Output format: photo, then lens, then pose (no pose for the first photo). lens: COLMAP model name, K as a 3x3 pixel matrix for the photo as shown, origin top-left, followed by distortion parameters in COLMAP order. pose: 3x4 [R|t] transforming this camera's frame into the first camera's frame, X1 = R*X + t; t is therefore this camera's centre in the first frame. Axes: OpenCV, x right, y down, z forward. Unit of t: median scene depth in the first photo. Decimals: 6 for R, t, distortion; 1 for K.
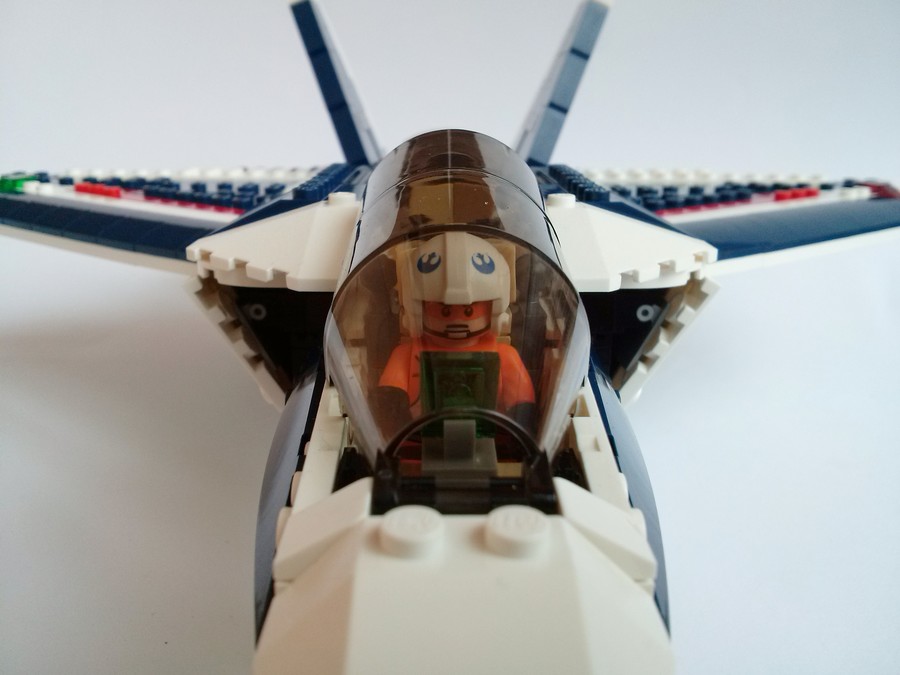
lens RADIAL K [[820.1, 0, 450.1], [0, 820.1, 354.2], [0, 0, 1]] dist [-0.058962, -0.001241]
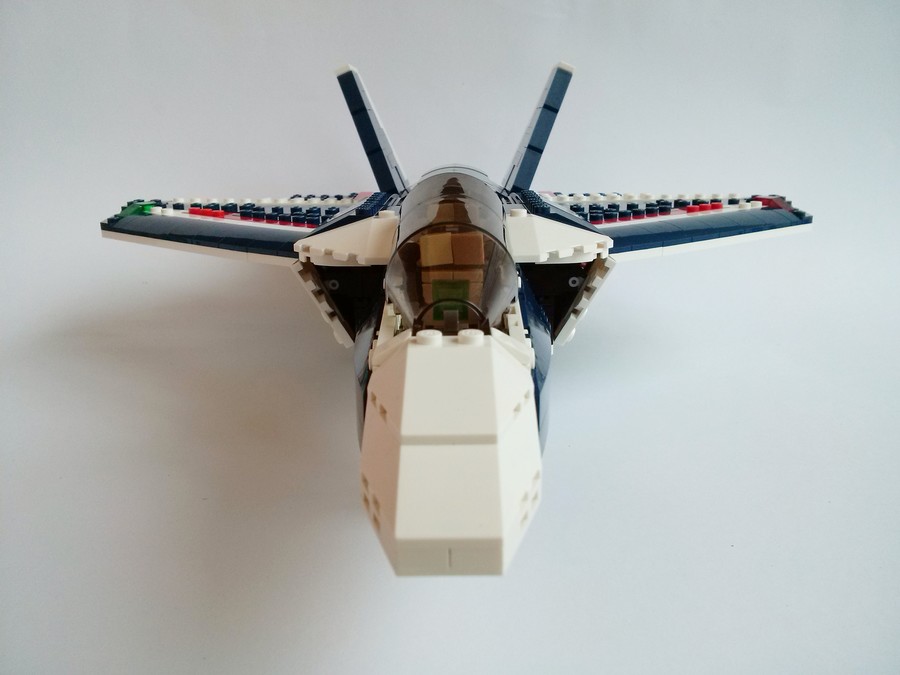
lens RADIAL K [[787.6, 0, 450.0], [0, 787.6, 337.5], [0, 0, 1]] dist [0.091215, -0.318332]
pose [[0.999676, -0.012681, -0.022089, 0.027998], [0.011677, 0.998919, -0.045004, 0.126180], [0.022636, 0.044732, 0.998743, -0.554422]]
